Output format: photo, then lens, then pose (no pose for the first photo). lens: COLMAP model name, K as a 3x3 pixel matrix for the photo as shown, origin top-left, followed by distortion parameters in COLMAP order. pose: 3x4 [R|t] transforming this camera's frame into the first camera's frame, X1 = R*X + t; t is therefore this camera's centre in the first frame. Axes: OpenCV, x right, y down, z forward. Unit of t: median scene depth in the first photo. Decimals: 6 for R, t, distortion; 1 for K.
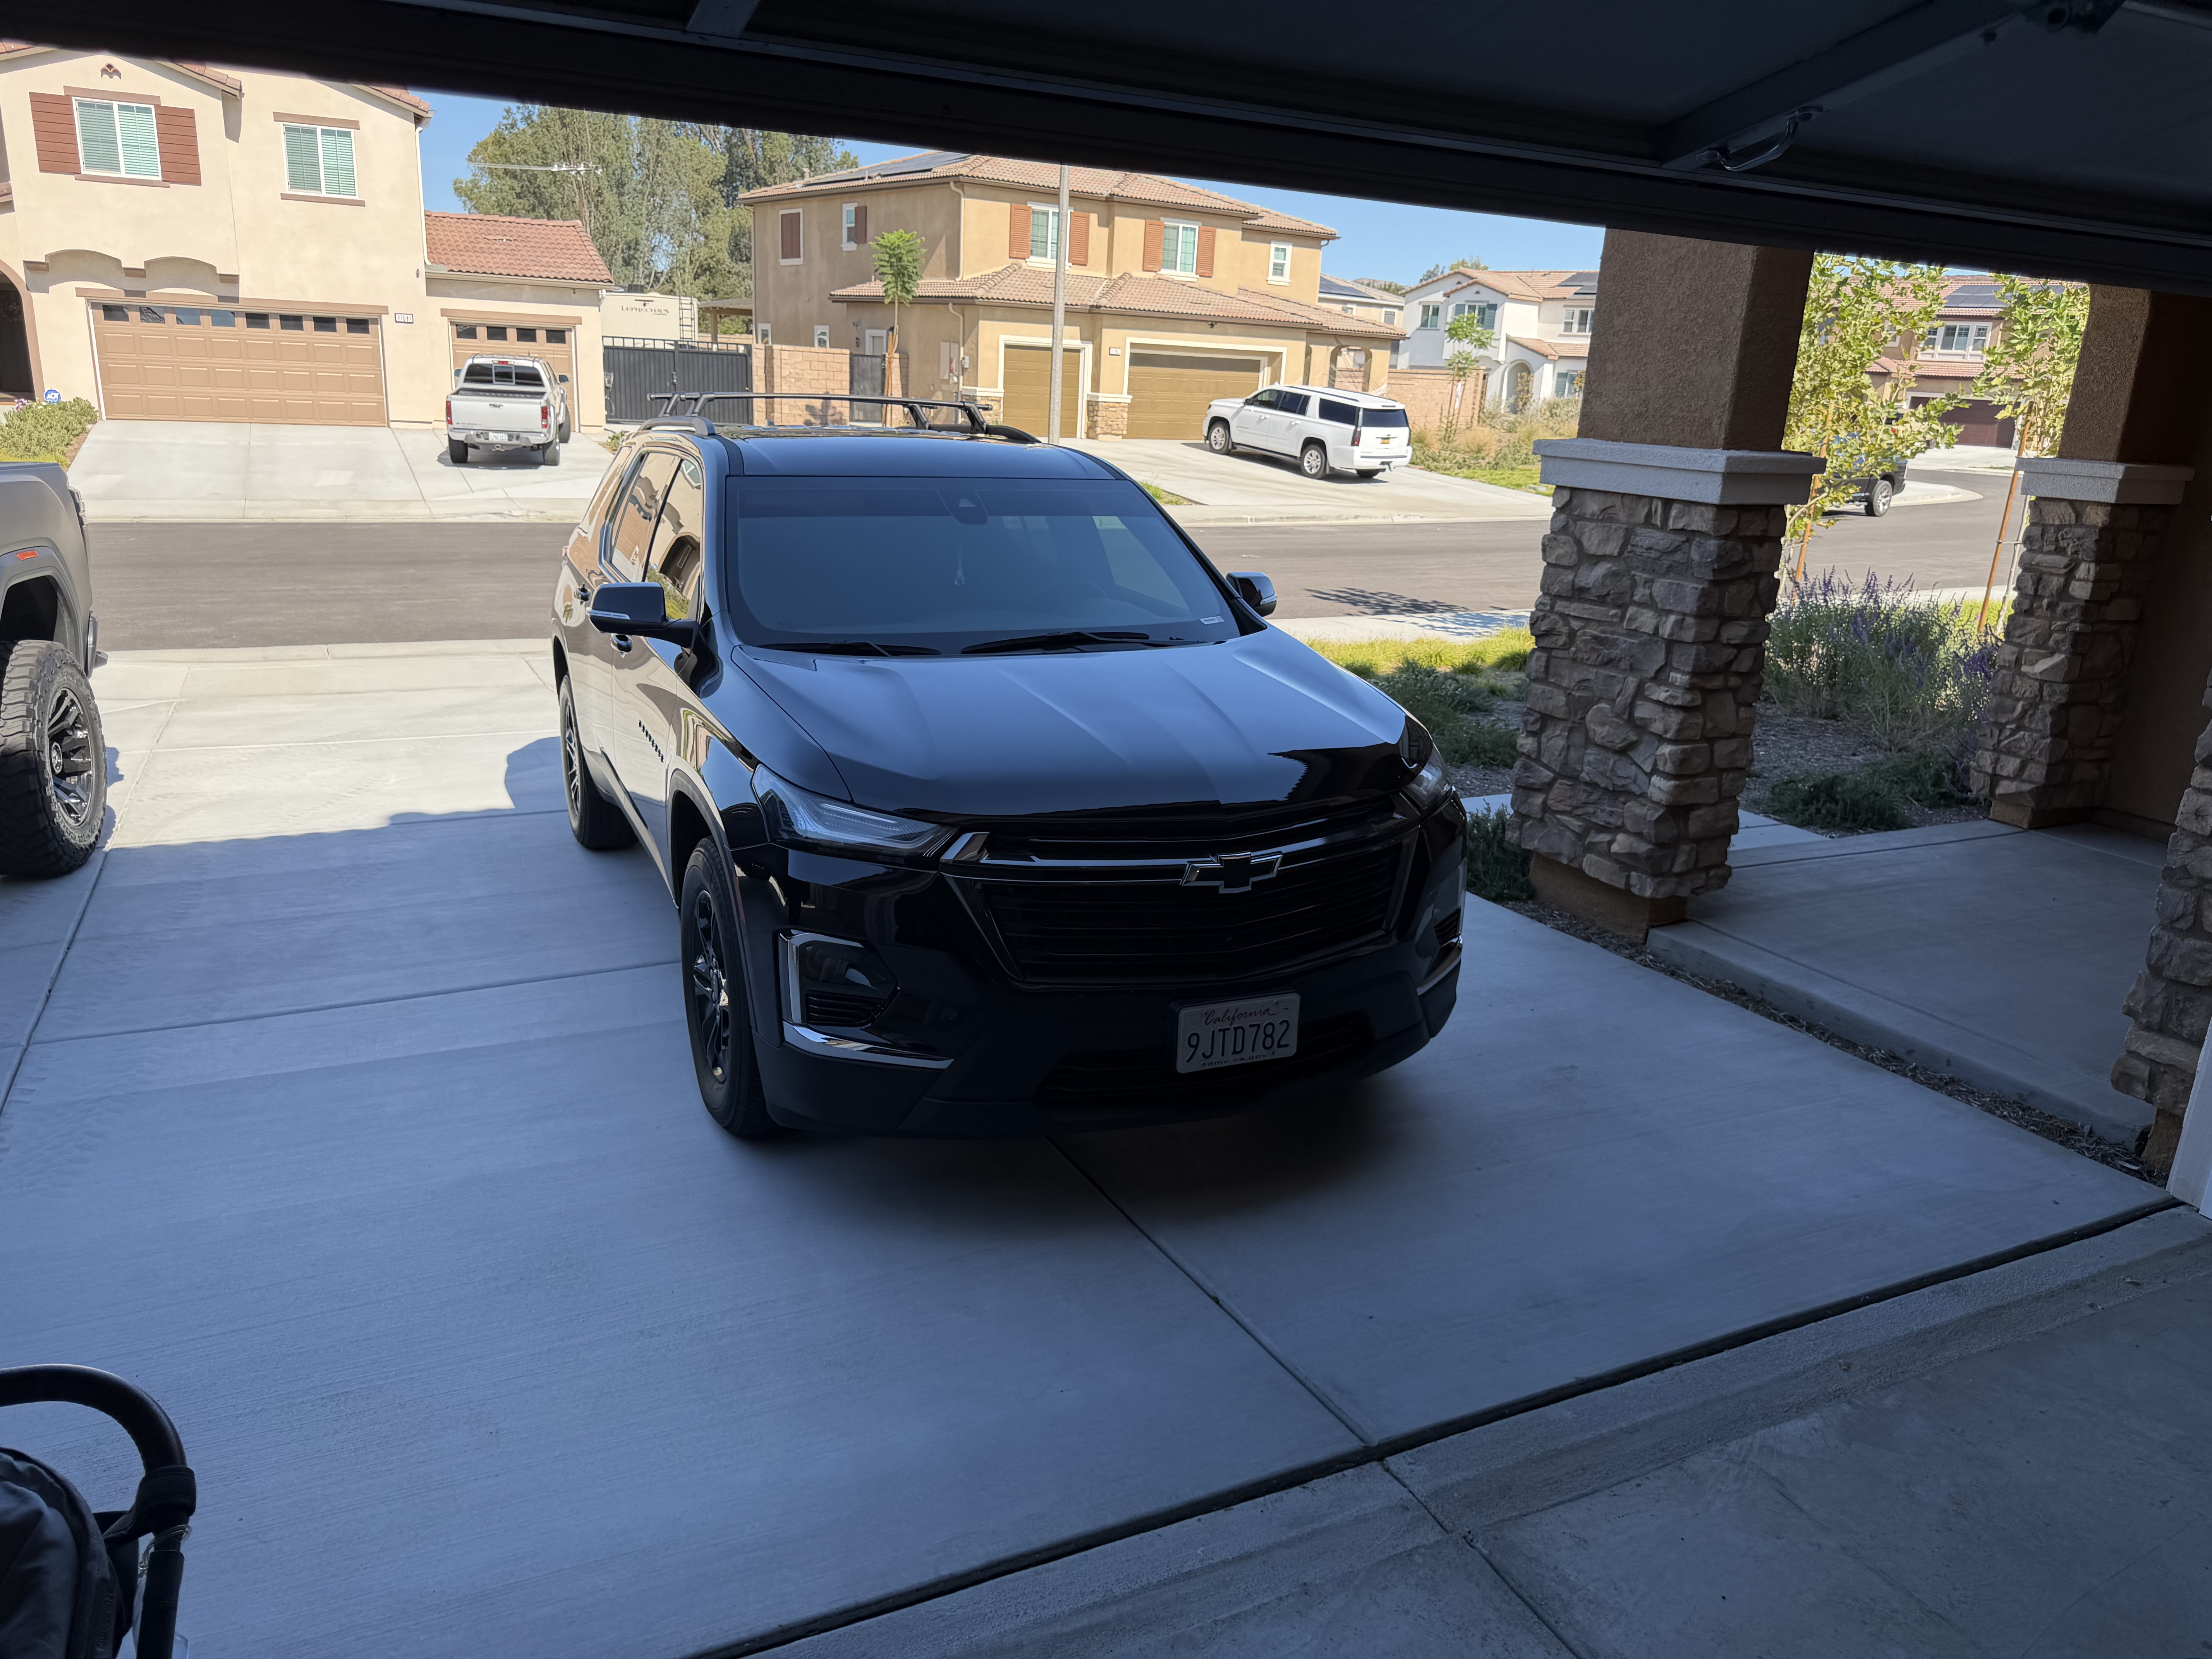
lens RADIAL K [[1602.9, 0, 1106.0], [0, 1602.9, 829.5], [0, 0, 1]] dist [0.033132, -0.053266]
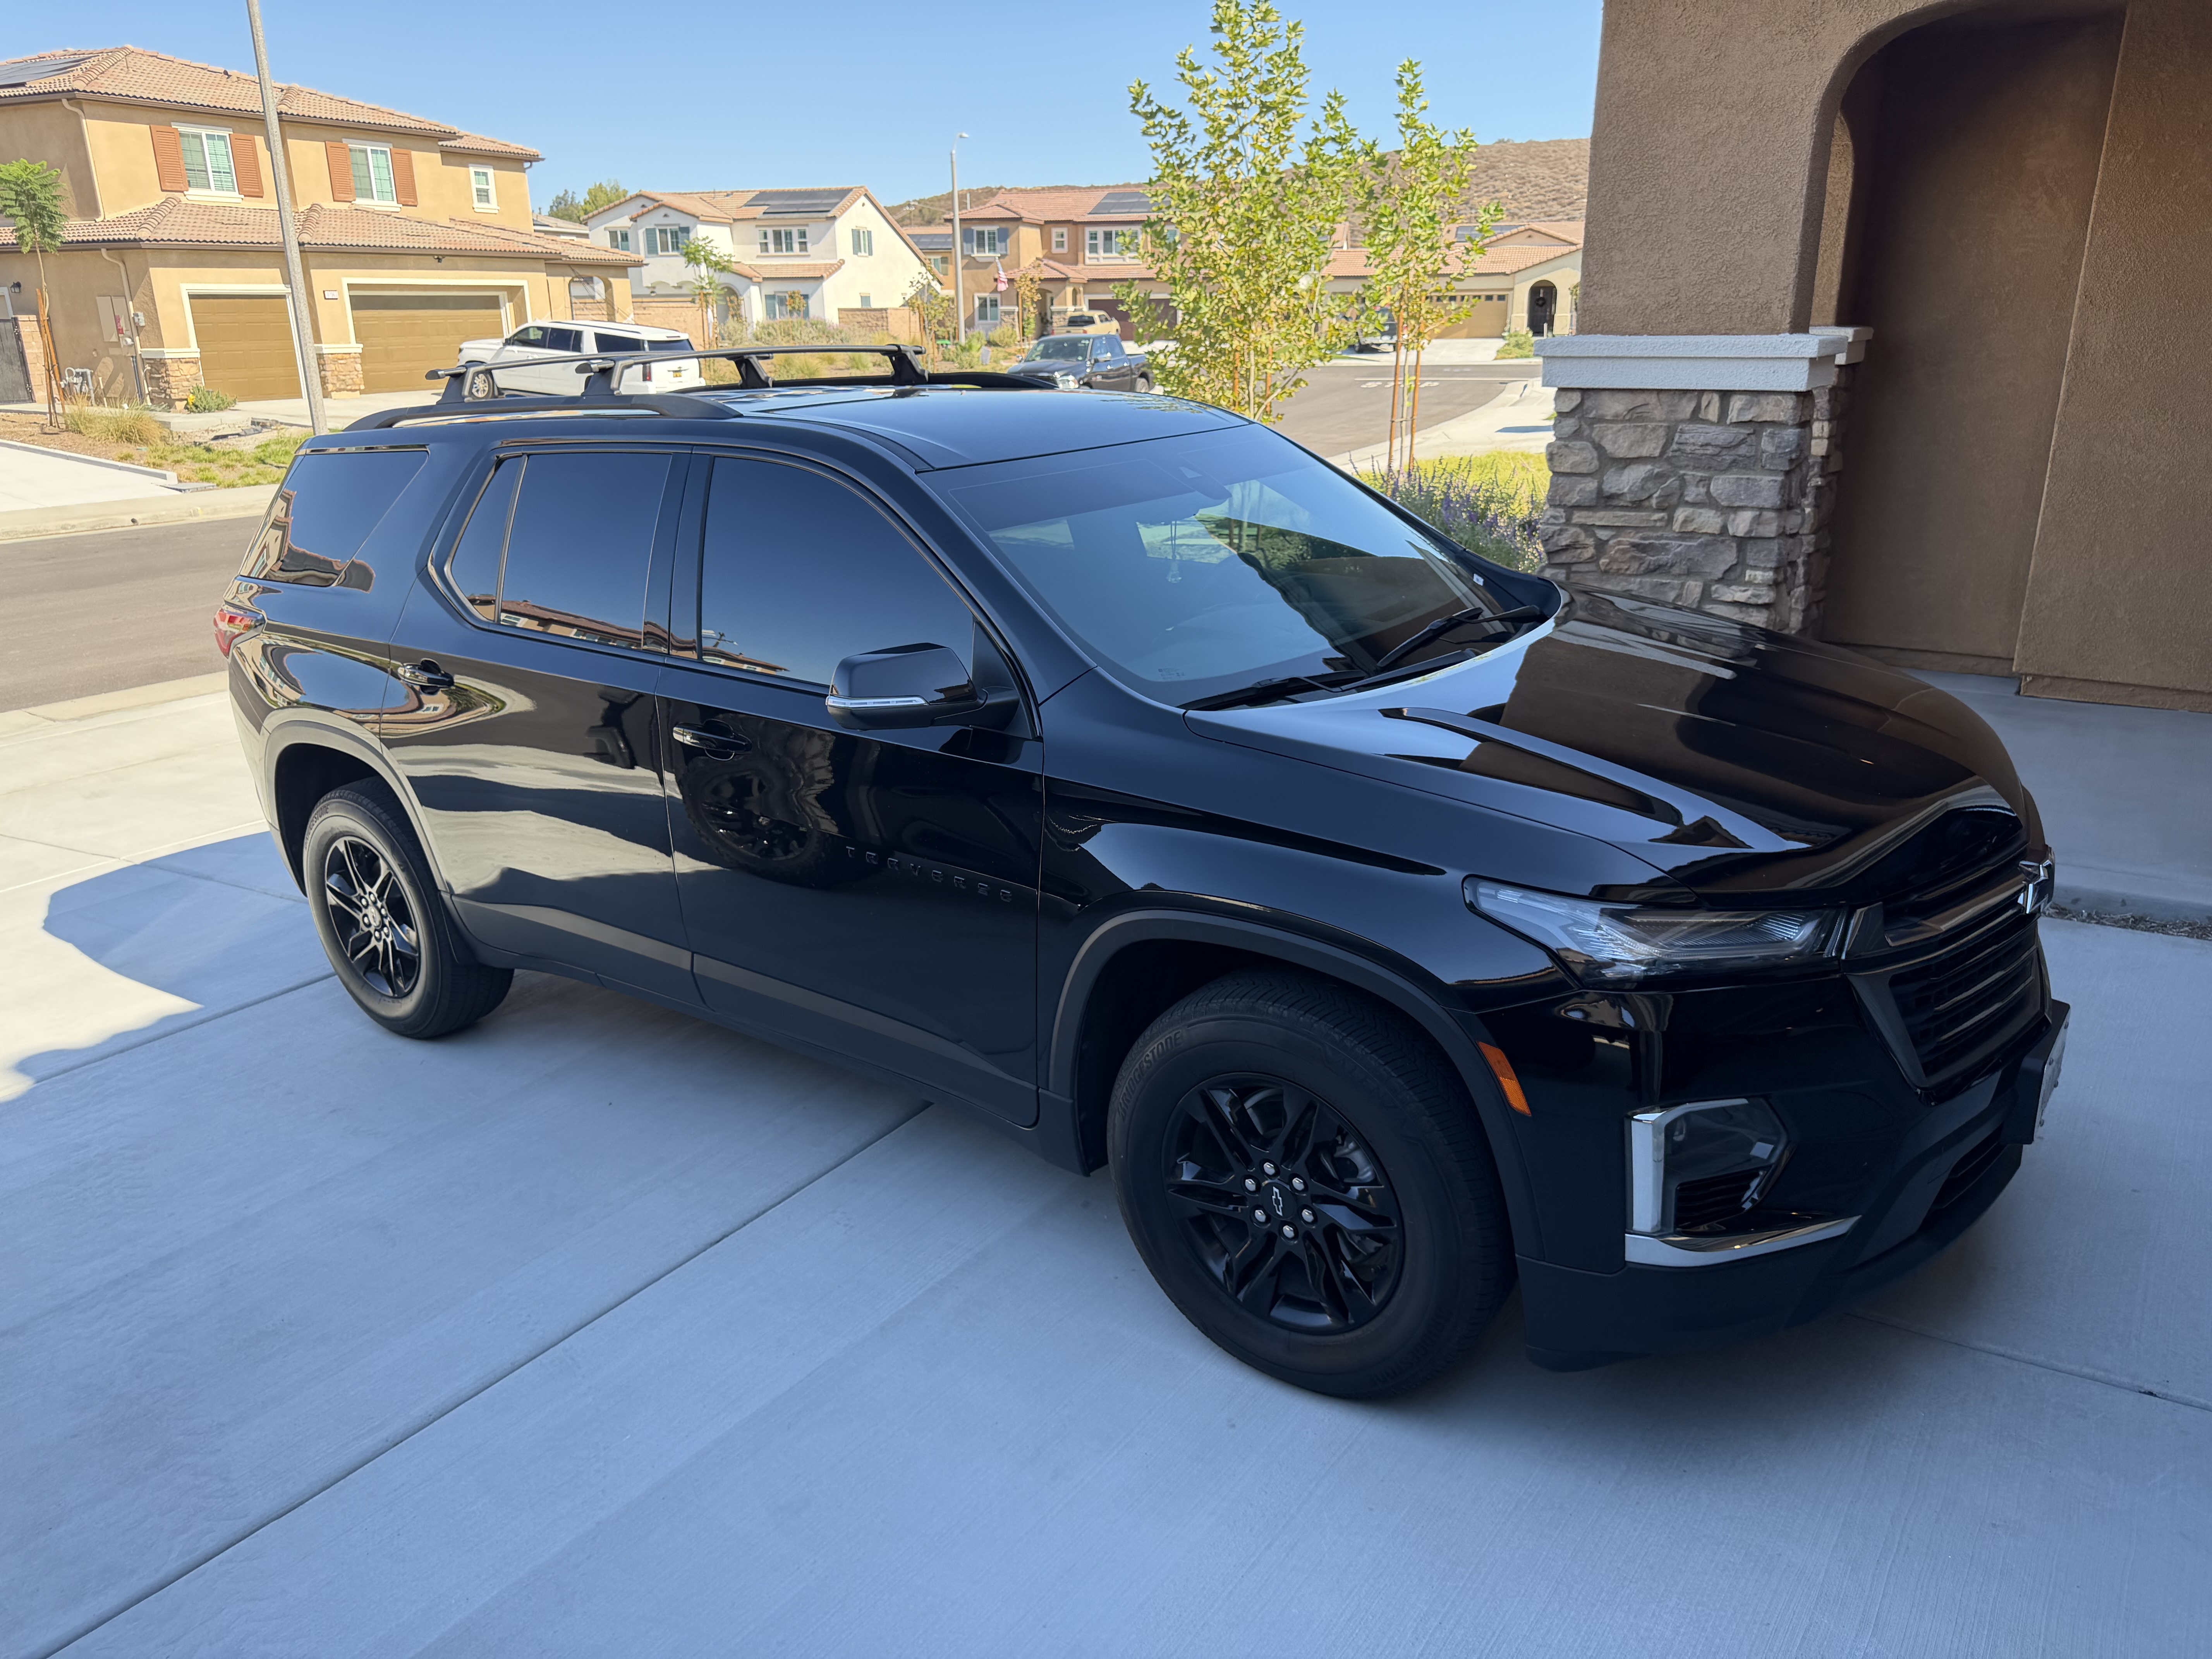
lens RADIAL K [[1575.7, 0, 1106.0], [0, 1575.7, 829.5], [0, 0, 1]] dist [0.025149, -0.037137]
pose [[0.874845, -0.205900, 0.438465, -0.344775], [0.184672, 0.978572, 0.091064, -0.081797], [-0.447820, 0.001305, 0.894123, 0.255868]]
